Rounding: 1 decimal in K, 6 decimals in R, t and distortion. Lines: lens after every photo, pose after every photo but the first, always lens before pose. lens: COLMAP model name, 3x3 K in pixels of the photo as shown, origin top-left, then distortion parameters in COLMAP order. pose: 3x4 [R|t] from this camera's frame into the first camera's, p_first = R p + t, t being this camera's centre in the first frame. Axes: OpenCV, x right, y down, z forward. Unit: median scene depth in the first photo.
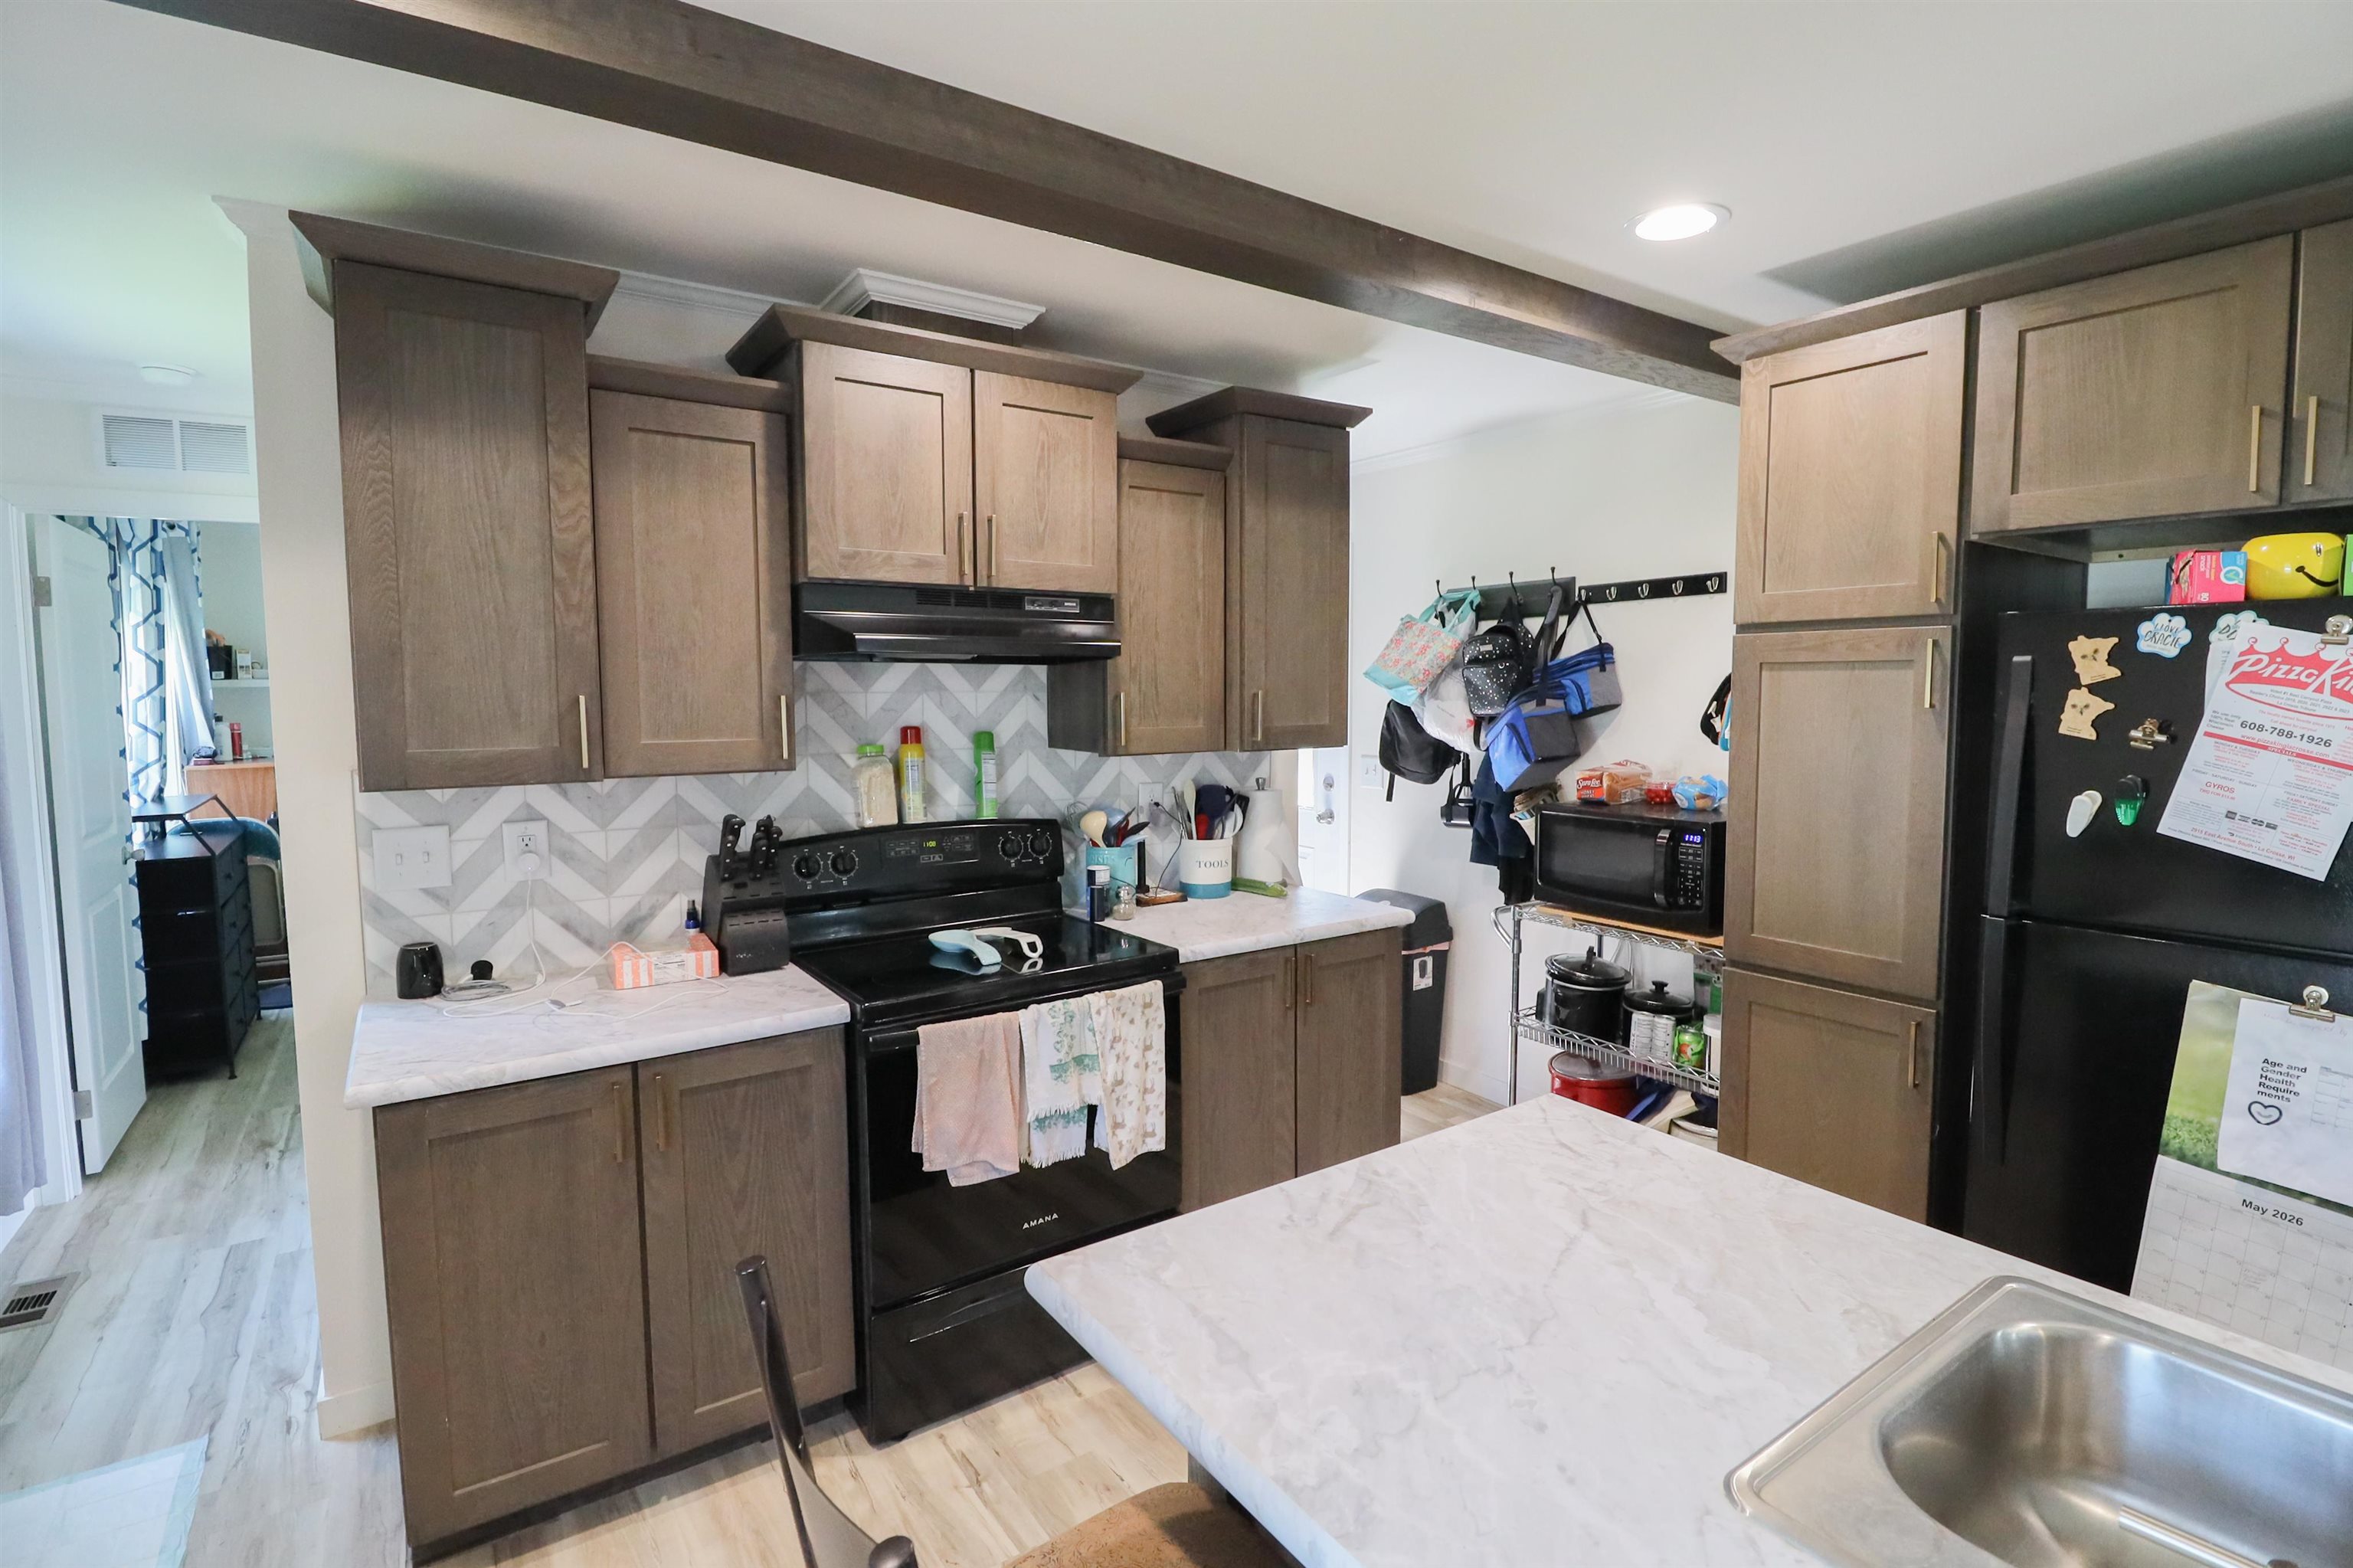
lens RADIAL K [[1104.0, 0, 1188.1], [0, 1104.0, 771.8], [0, 0, 1]] dist [-0.003824, -0.012639]
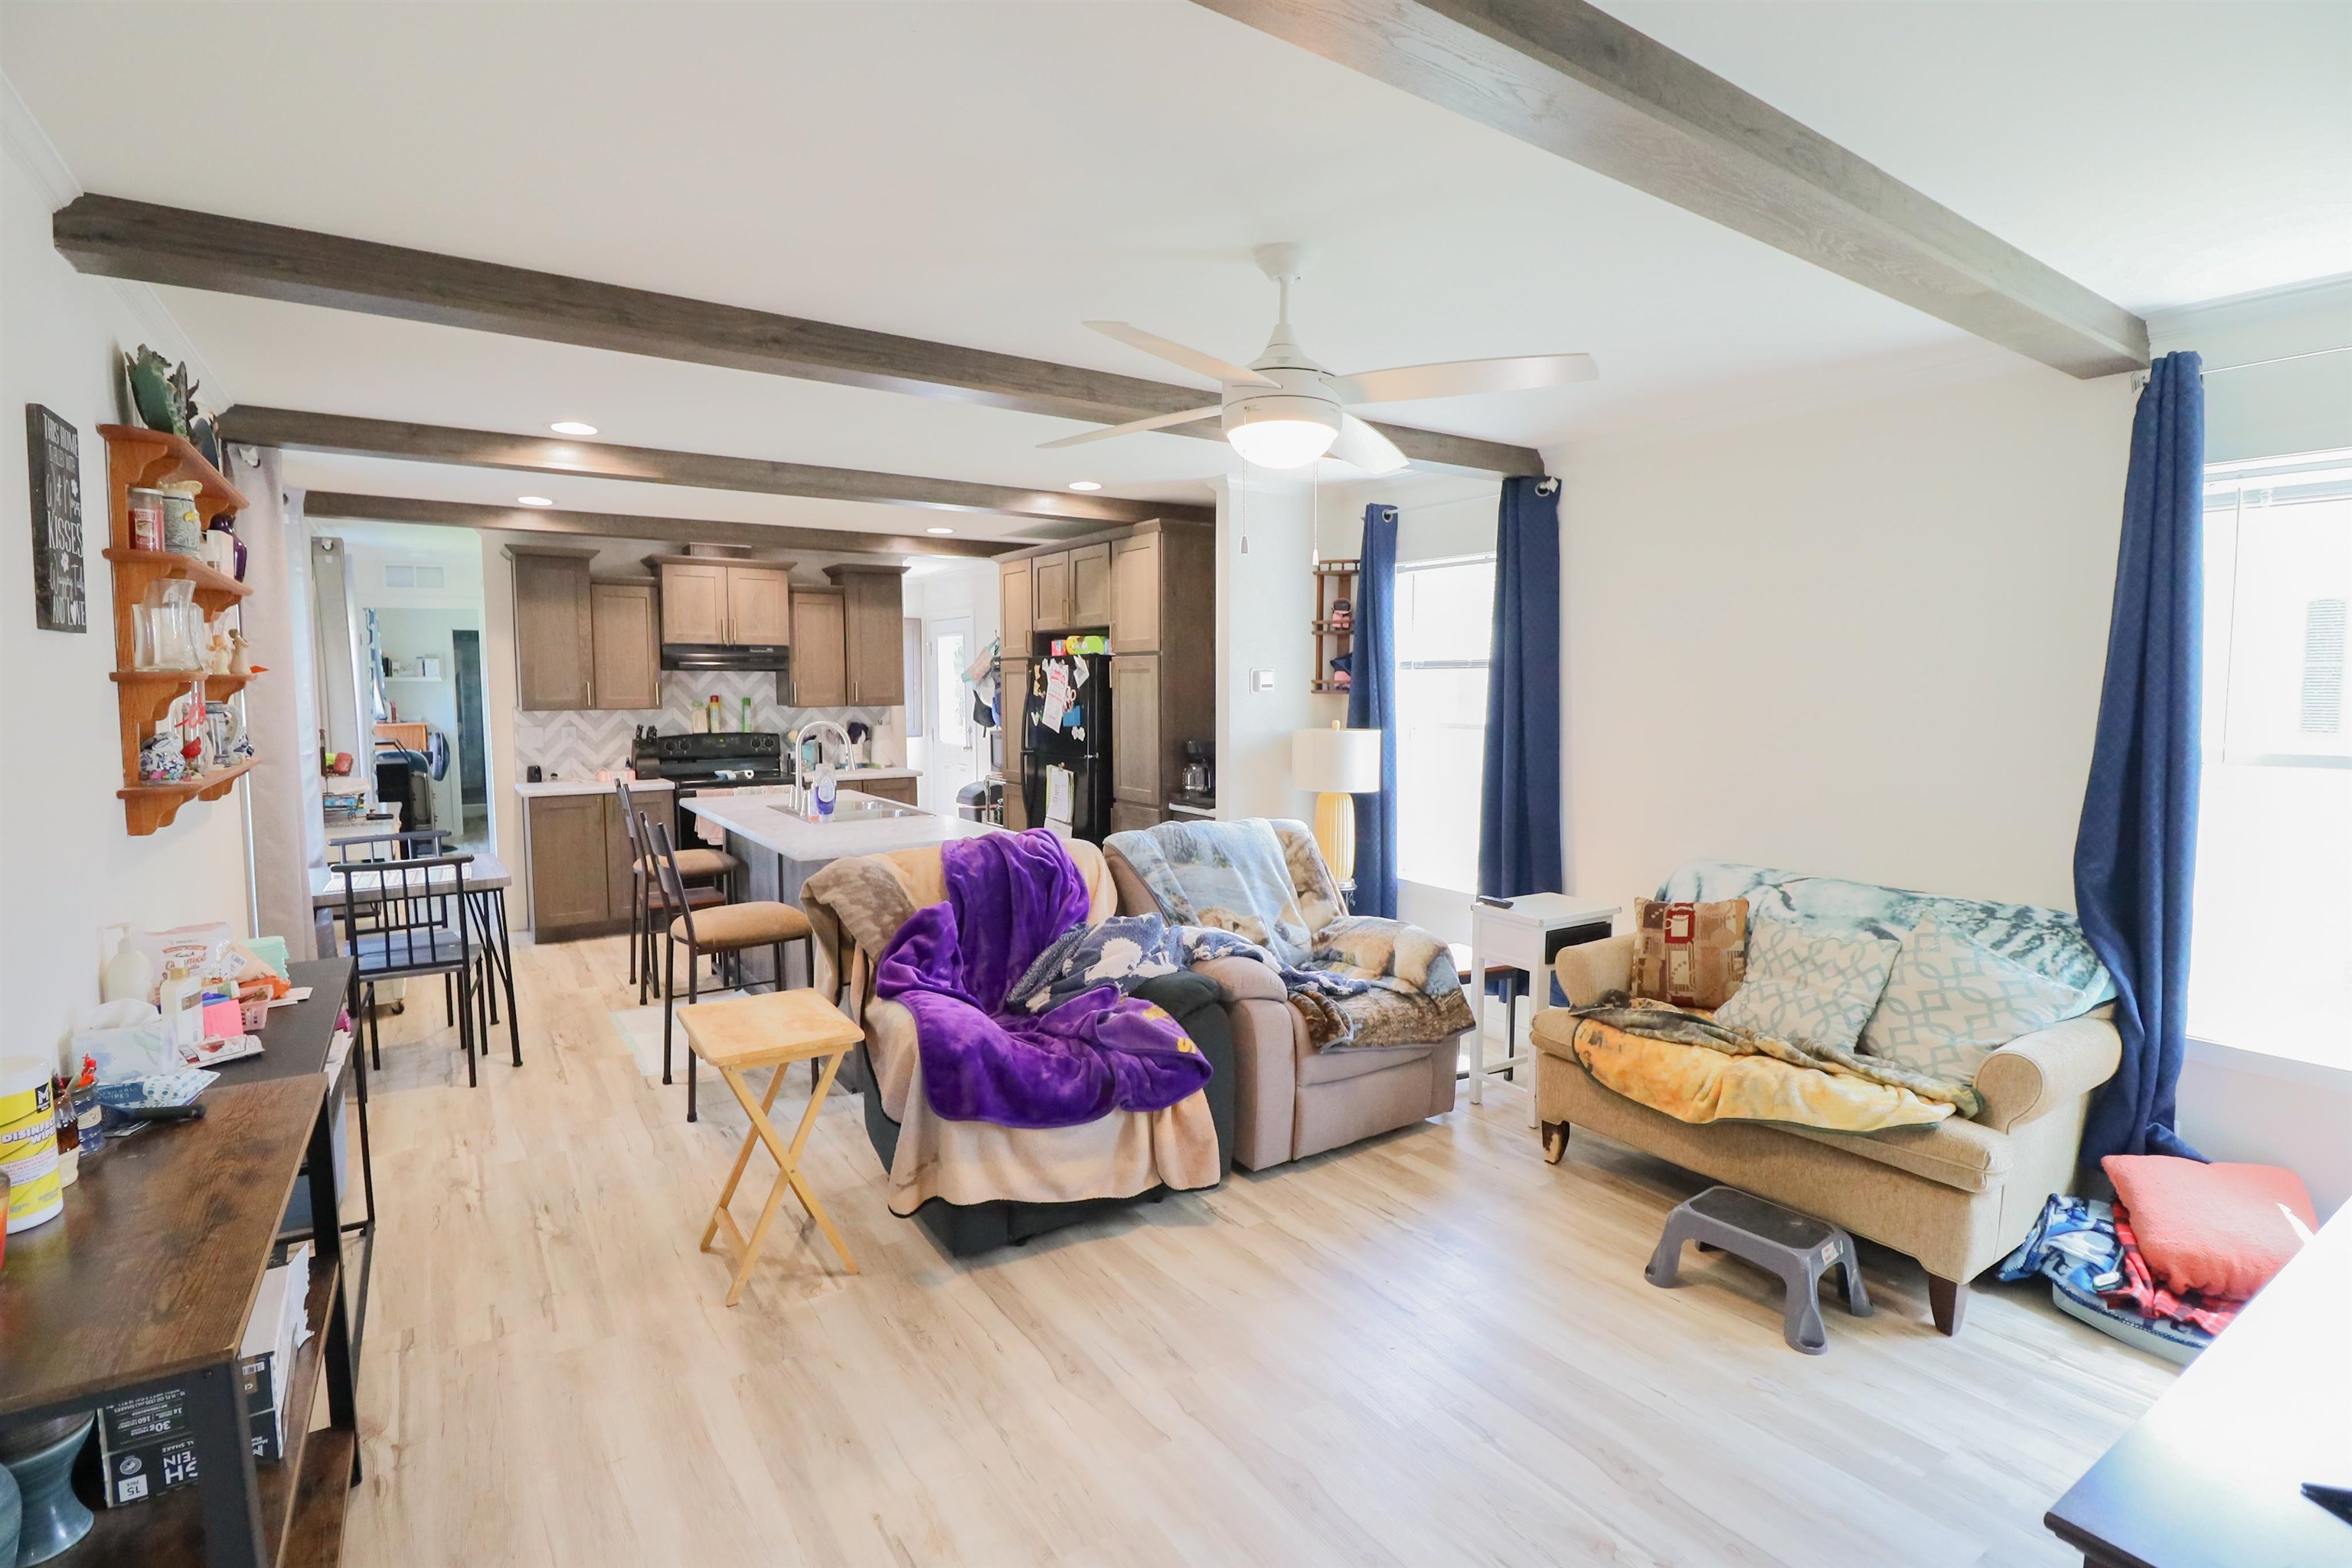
lens RADIAL K [[1103.5, 0, 1187.6], [0, 1103.5, 771.8], [0, 0, 1]] dist [-0.003824, -0.012639]
pose [[0.999986, 0.002038, -0.004949, 0.991478], [-0.002020, 0.999992, 0.003560, 0.143793], [0.004956, -0.003550, 0.999981, -1.799188]]
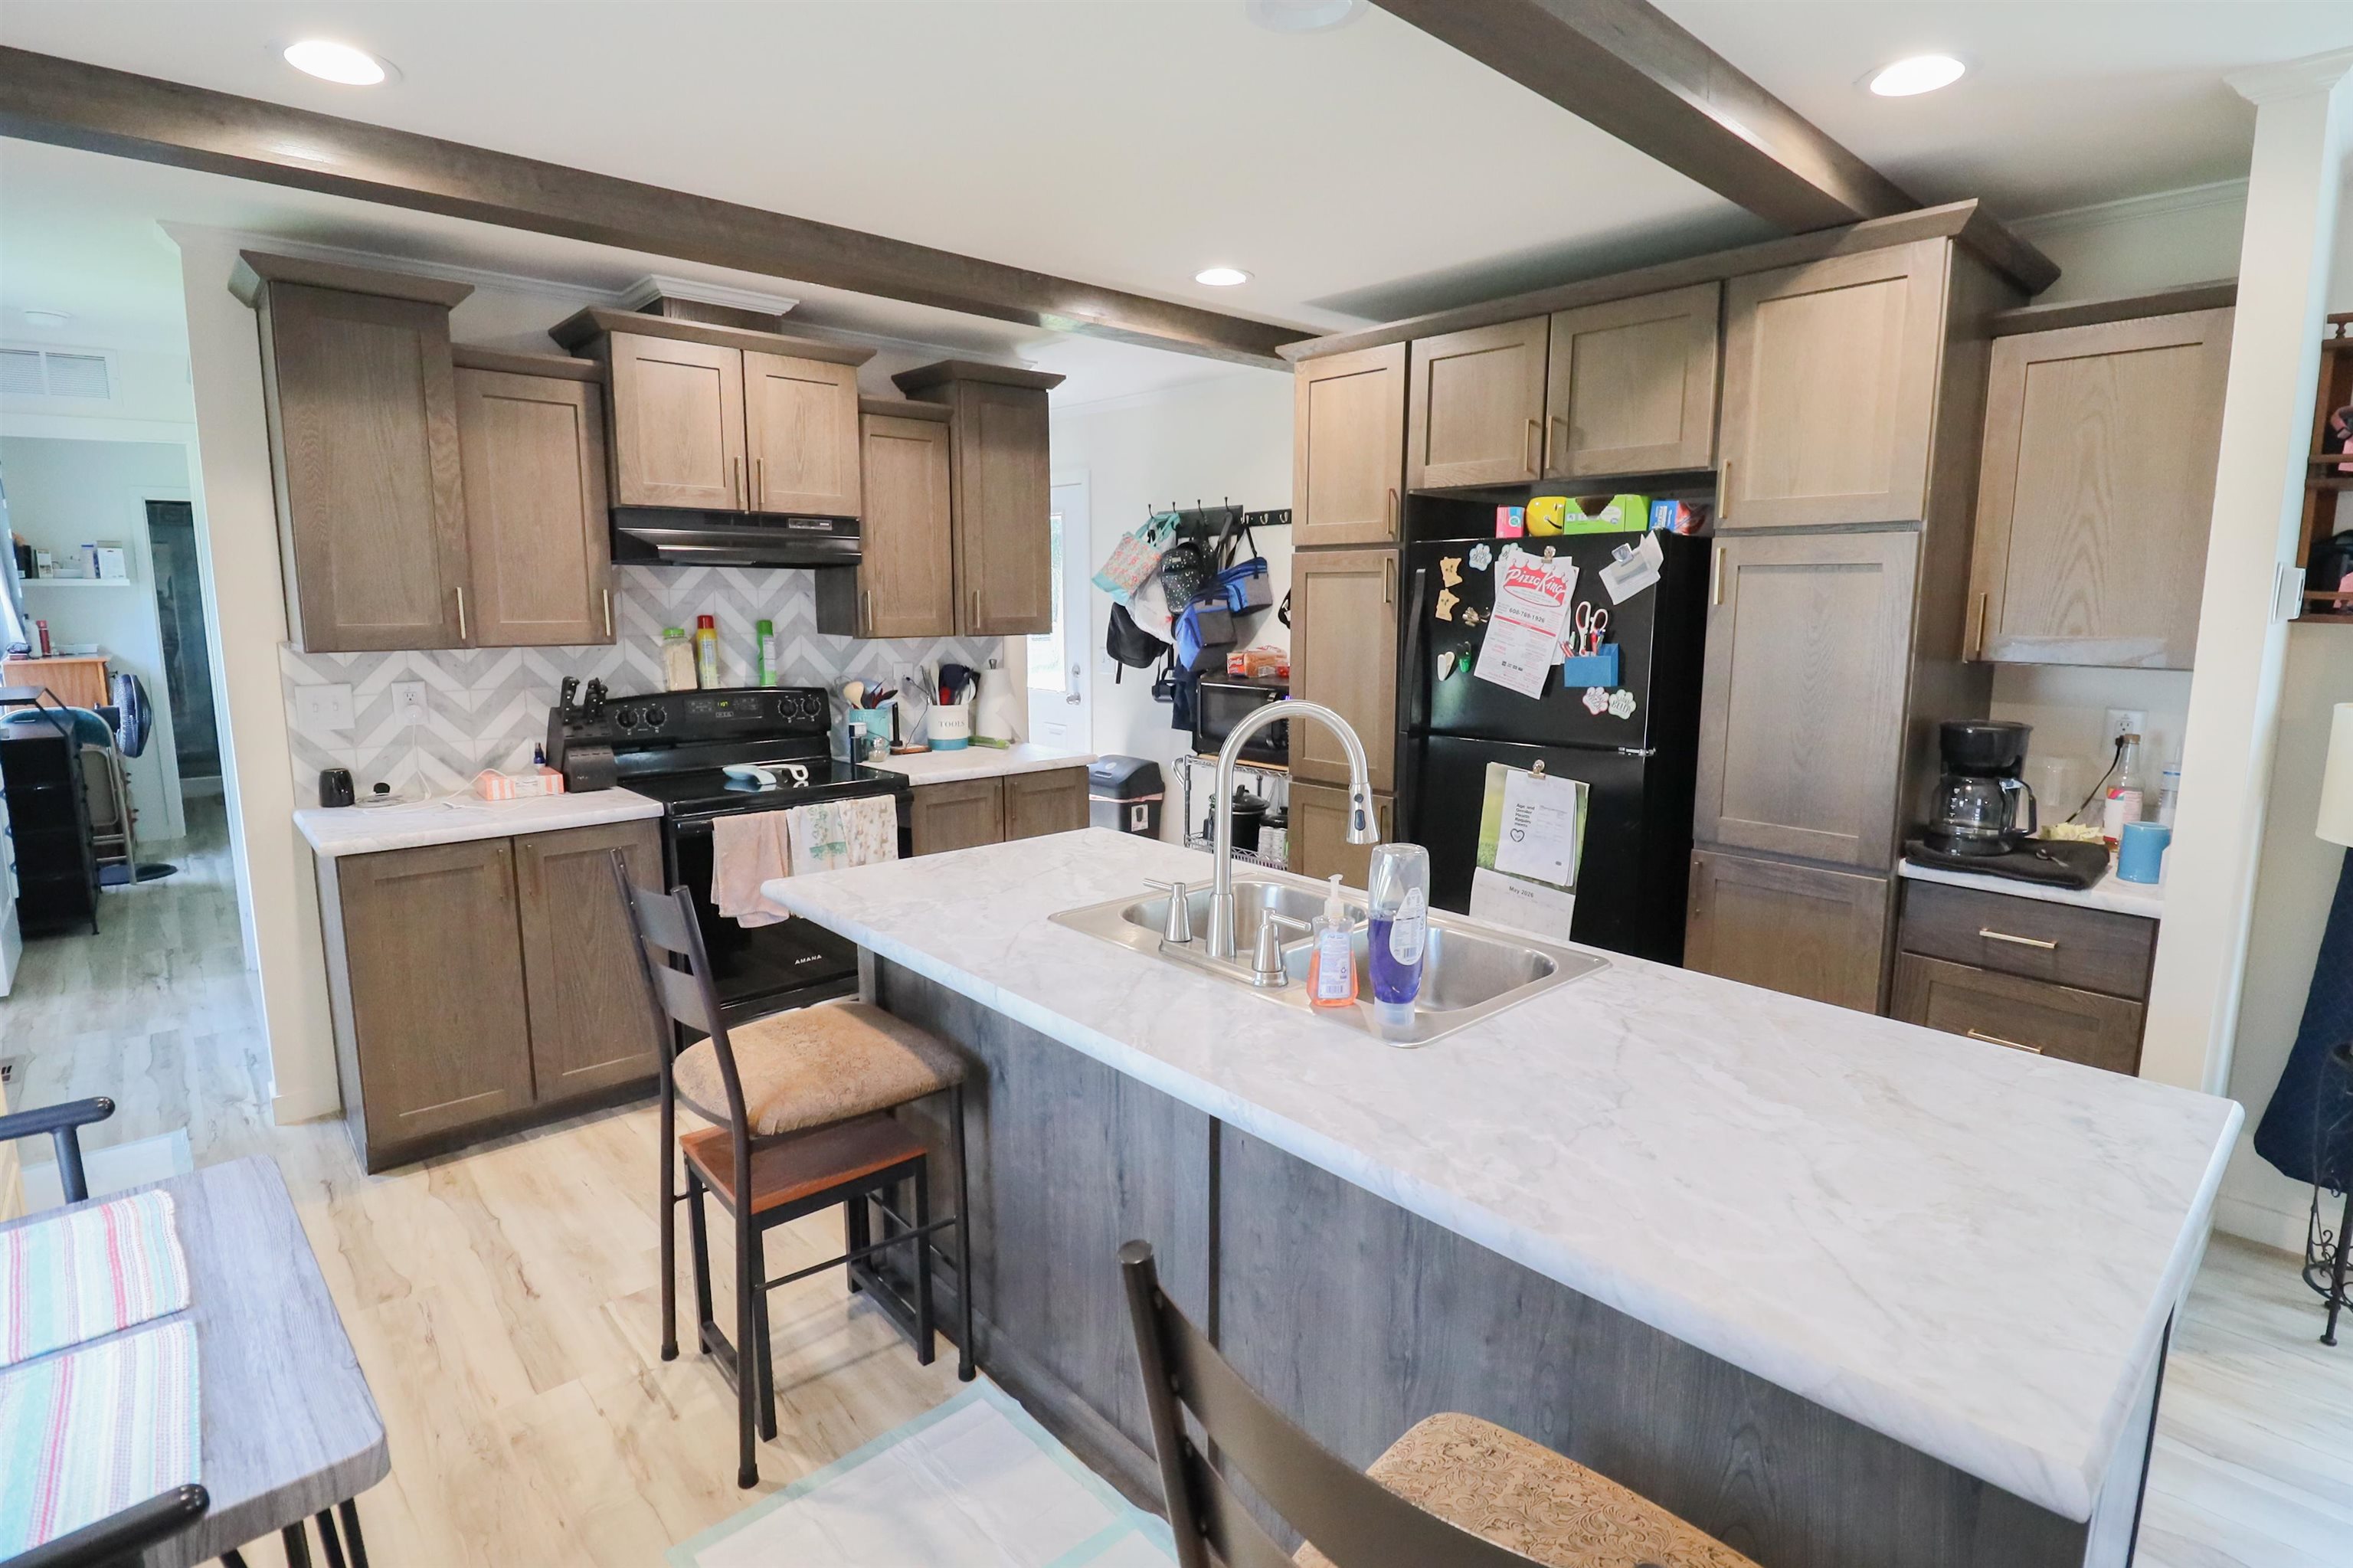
lens RADIAL K [[1149.9, 0, 1193.6], [0, 1149.9, 768.2], [0, 0, 1]] dist [-0.001146, -0.014298]
pose [[0.990827, -0.013132, 0.134497, 0.159302], [0.003515, 0.997435, 0.071493, 0.050890], [-0.135091, -0.070364, 0.988332, -0.511789]]
